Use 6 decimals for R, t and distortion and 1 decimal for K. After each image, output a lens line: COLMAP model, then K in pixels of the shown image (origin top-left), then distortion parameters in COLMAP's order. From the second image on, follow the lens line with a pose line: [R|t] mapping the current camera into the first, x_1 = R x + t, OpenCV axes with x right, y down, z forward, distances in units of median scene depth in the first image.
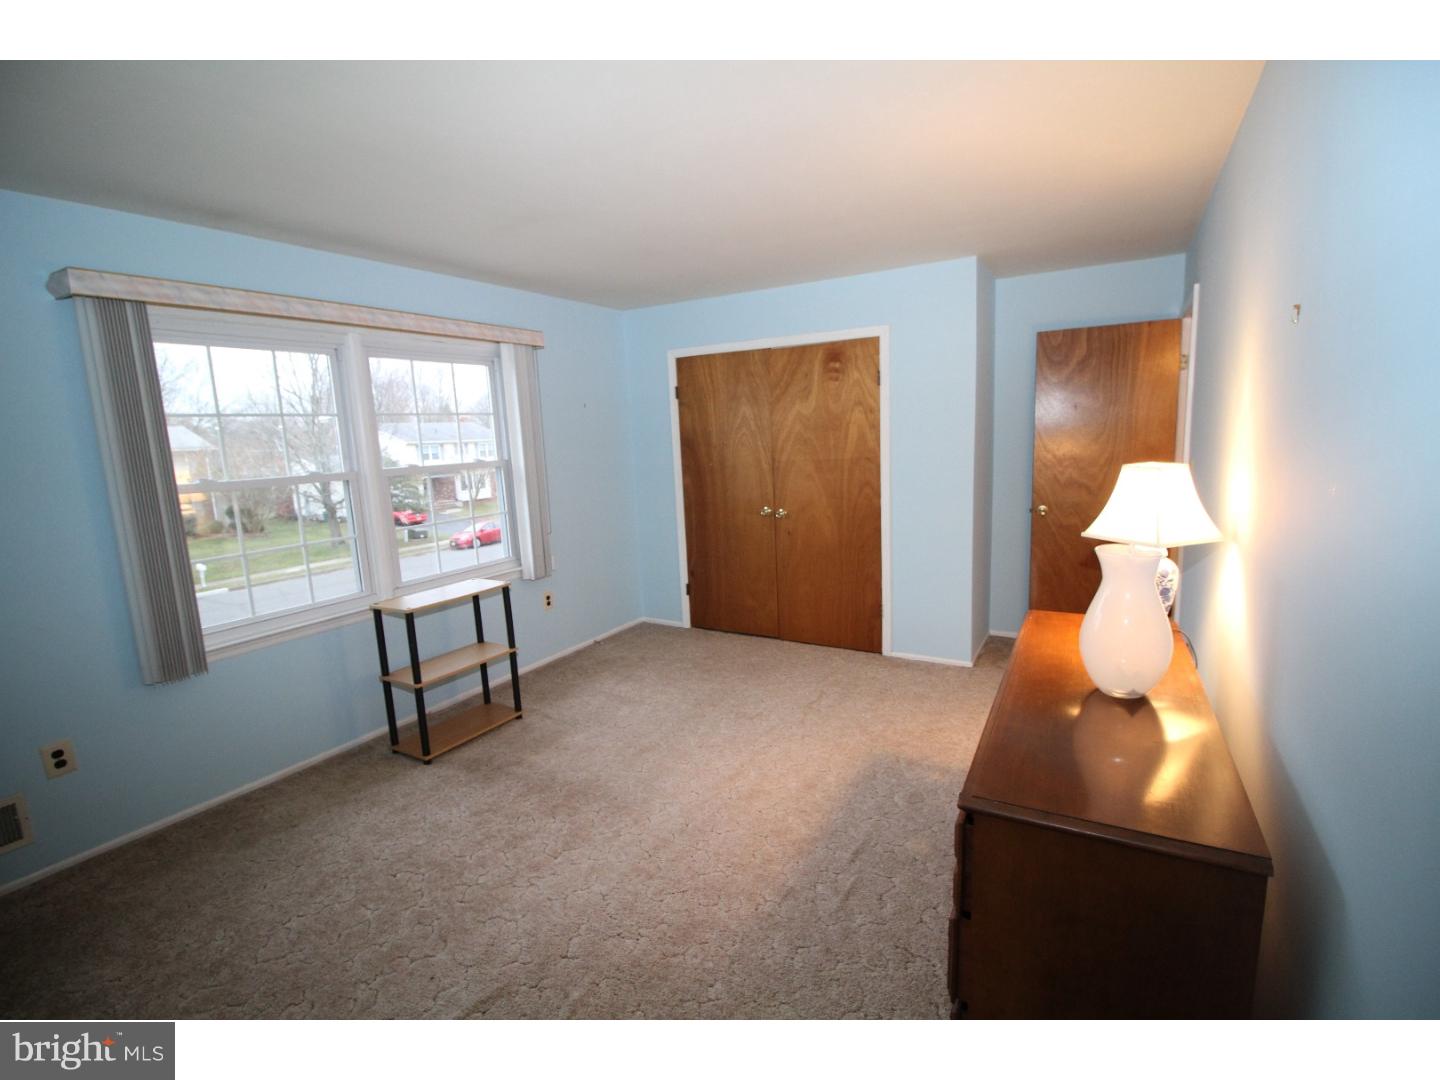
lens RADIAL K [[666.8, 0, 724.8], [0, 666.8, 535.8], [0, 0, 1]] dist [-0.005417, -0.006295]
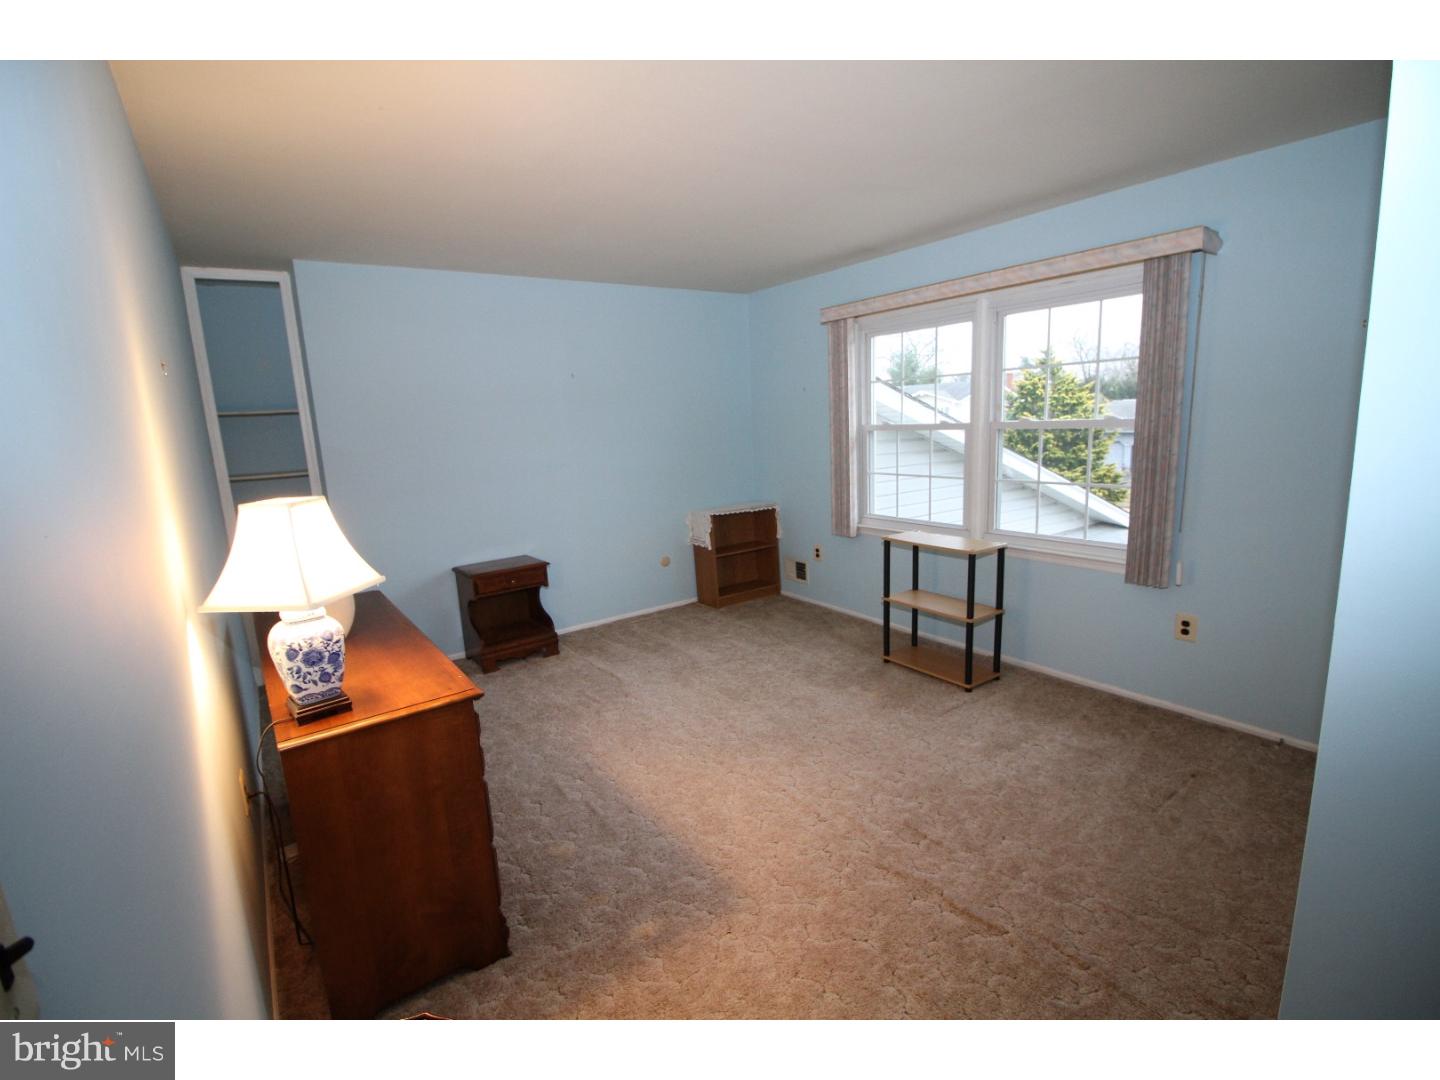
lens RADIAL K [[666.8, 0, 725.3], [0, 666.8, 542.7], [0, 0, 1]] dist [-0.005417, -0.006295]
pose [[-0.409398, 0.234353, -0.881744, 0.700224], [-0.077412, 0.954039, 0.289511, -0.202705], [0.909066, 0.186783, -0.372440, 1.095172]]
